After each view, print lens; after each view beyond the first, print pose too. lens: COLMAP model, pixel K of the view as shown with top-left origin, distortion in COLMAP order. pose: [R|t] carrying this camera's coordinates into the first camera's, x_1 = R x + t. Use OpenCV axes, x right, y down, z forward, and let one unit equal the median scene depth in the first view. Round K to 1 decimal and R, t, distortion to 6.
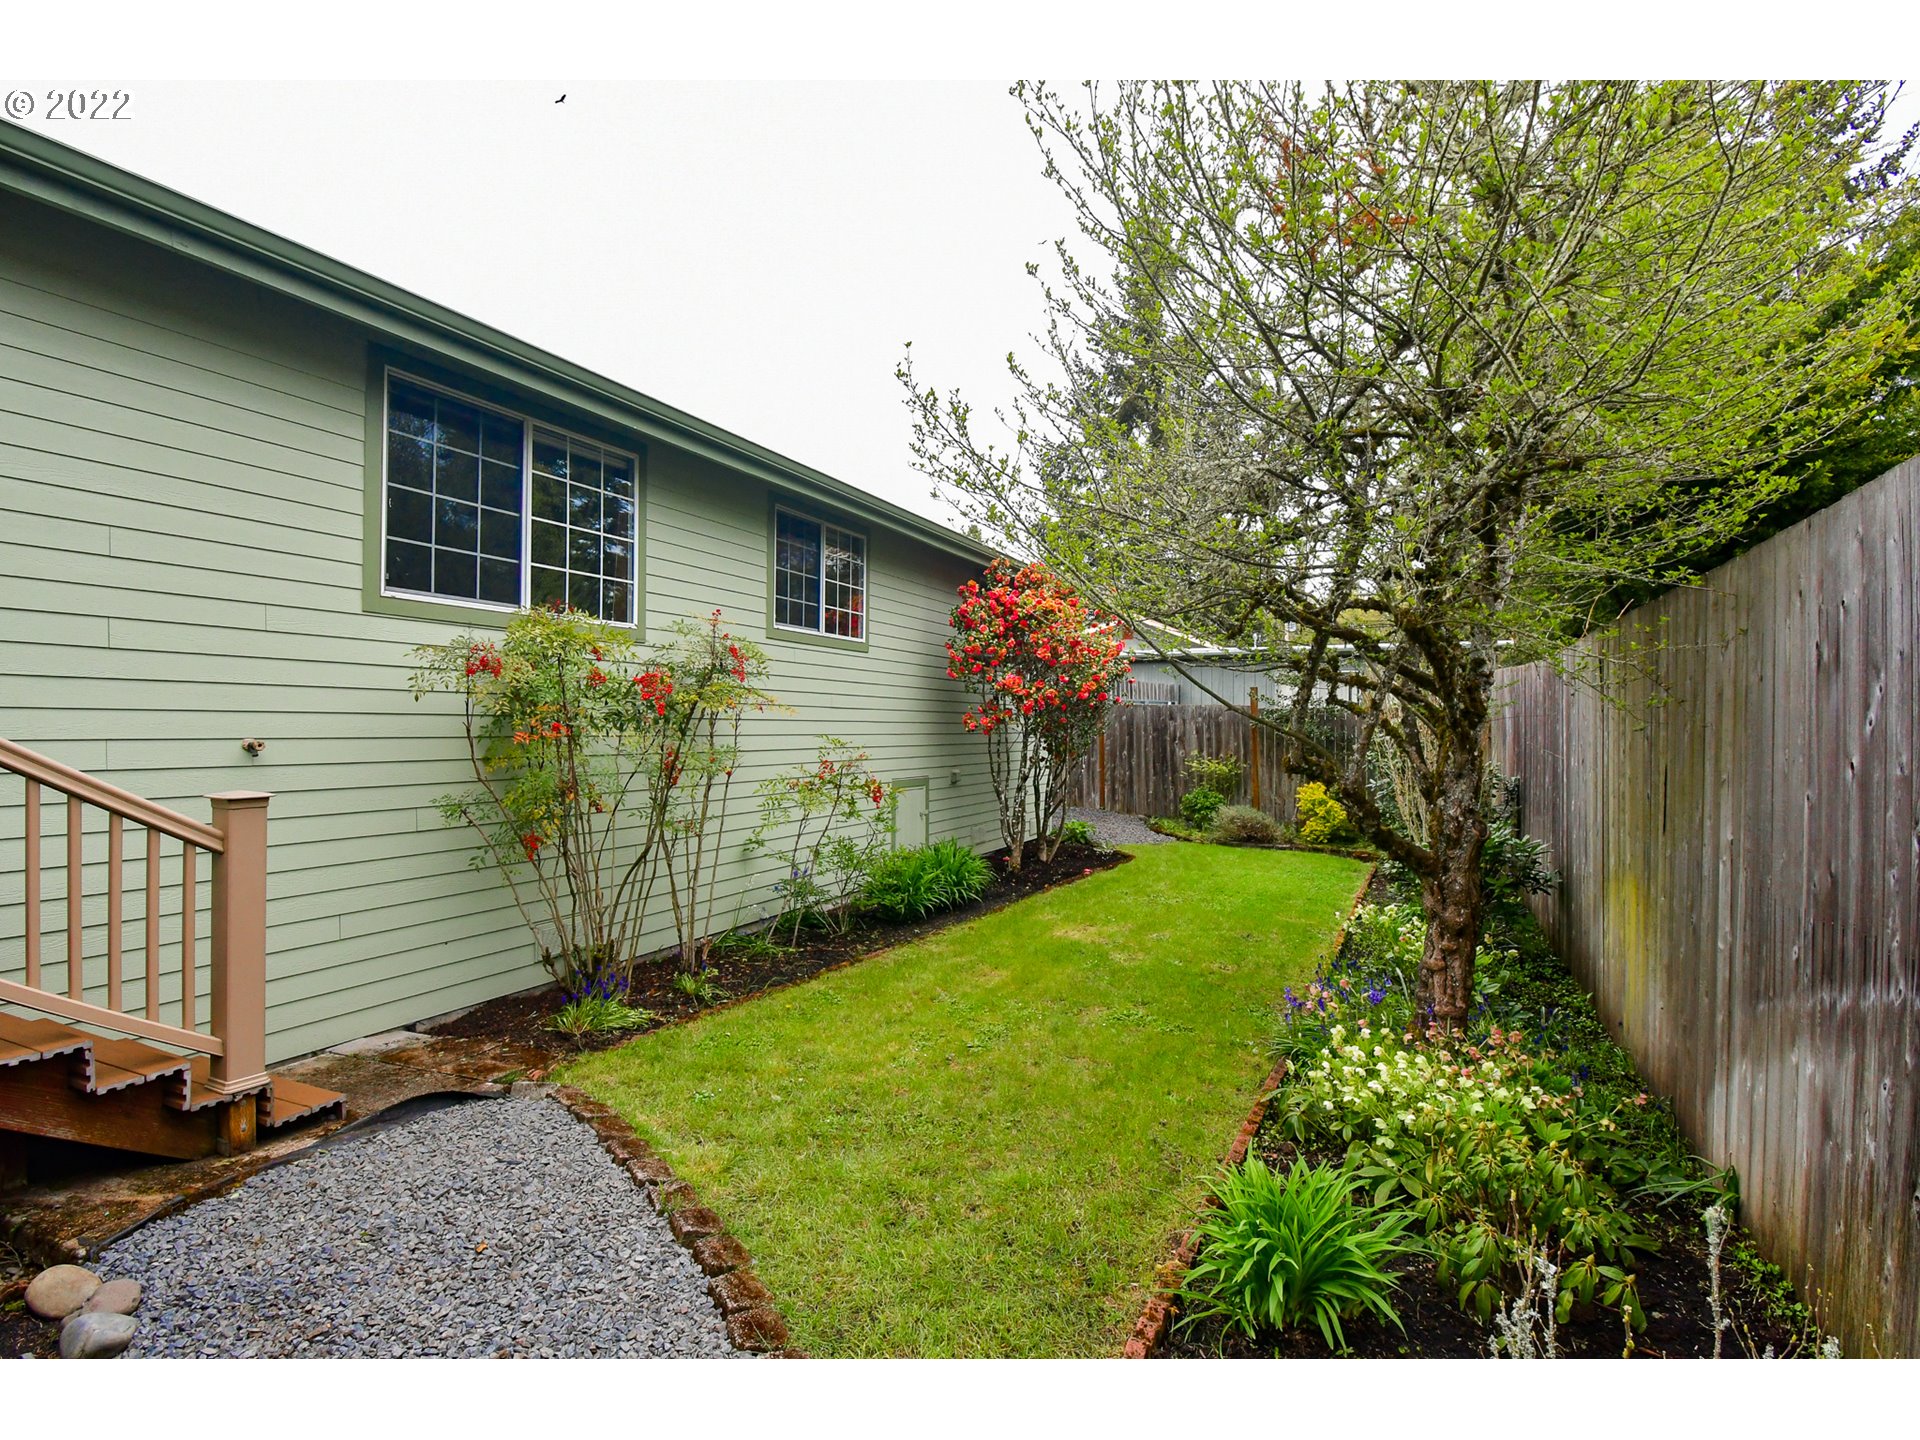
lens RADIAL K [[847.3, 0, 949.2], [0, 847.3, 719.6], [0, 0, 1]] dist [0.000799, -0.000244]
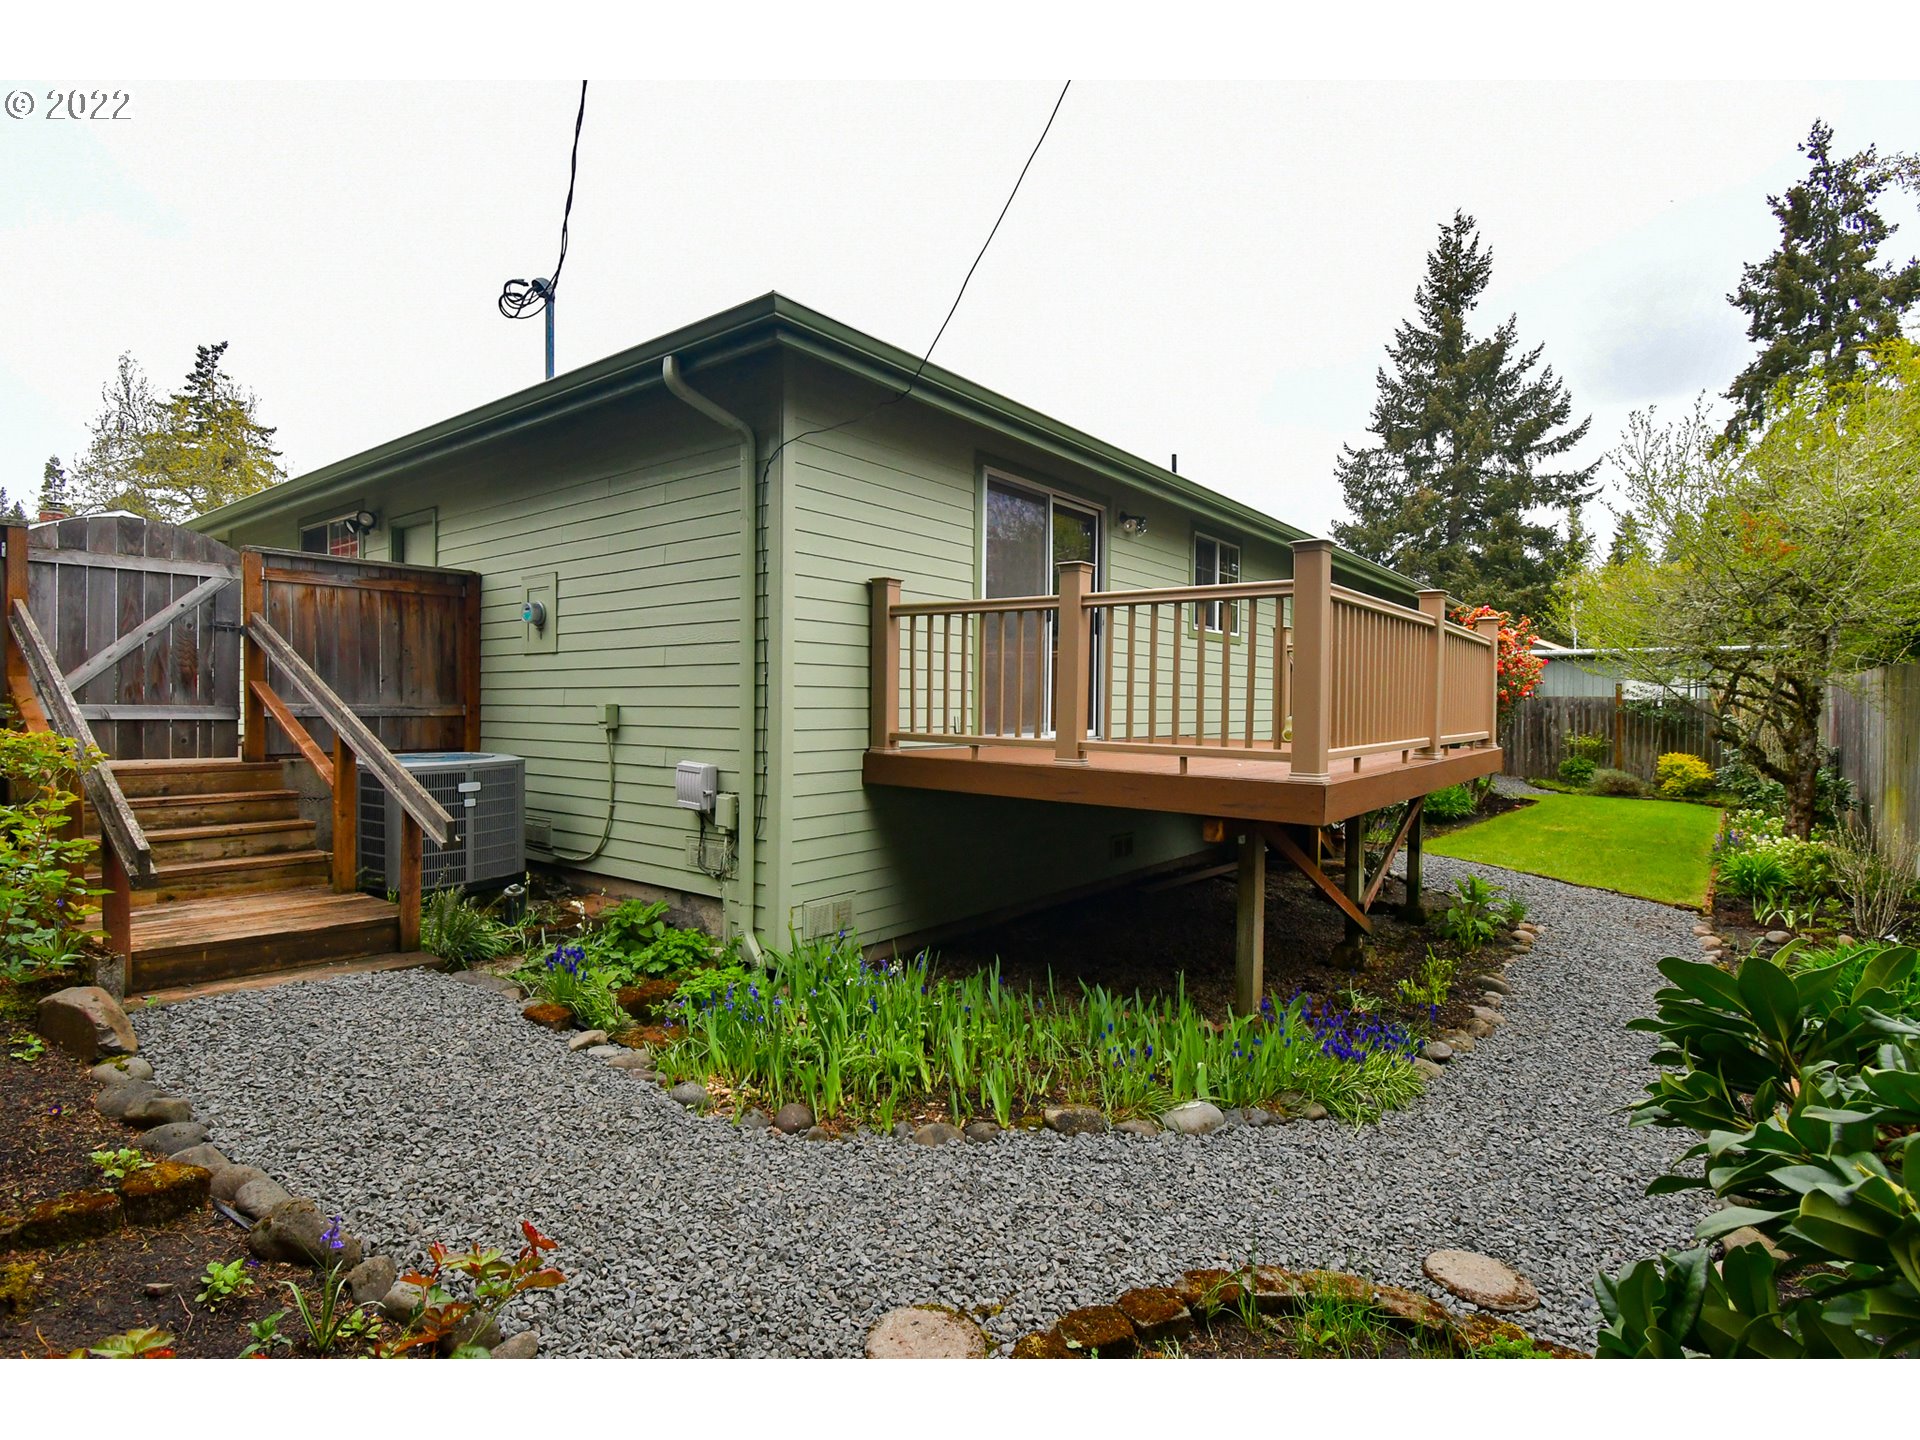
lens RADIAL K [[875.4, 0, 969.7], [0, 875.4, 713.8], [0, 0, 1]] dist [0.000625, -0.011677]
pose [[0.980466, 0.001767, -0.196681, -0.416020], [0.001465, 0.999866, 0.016281, -0.014856], [0.196684, -0.016251, 0.980332, -0.626250]]
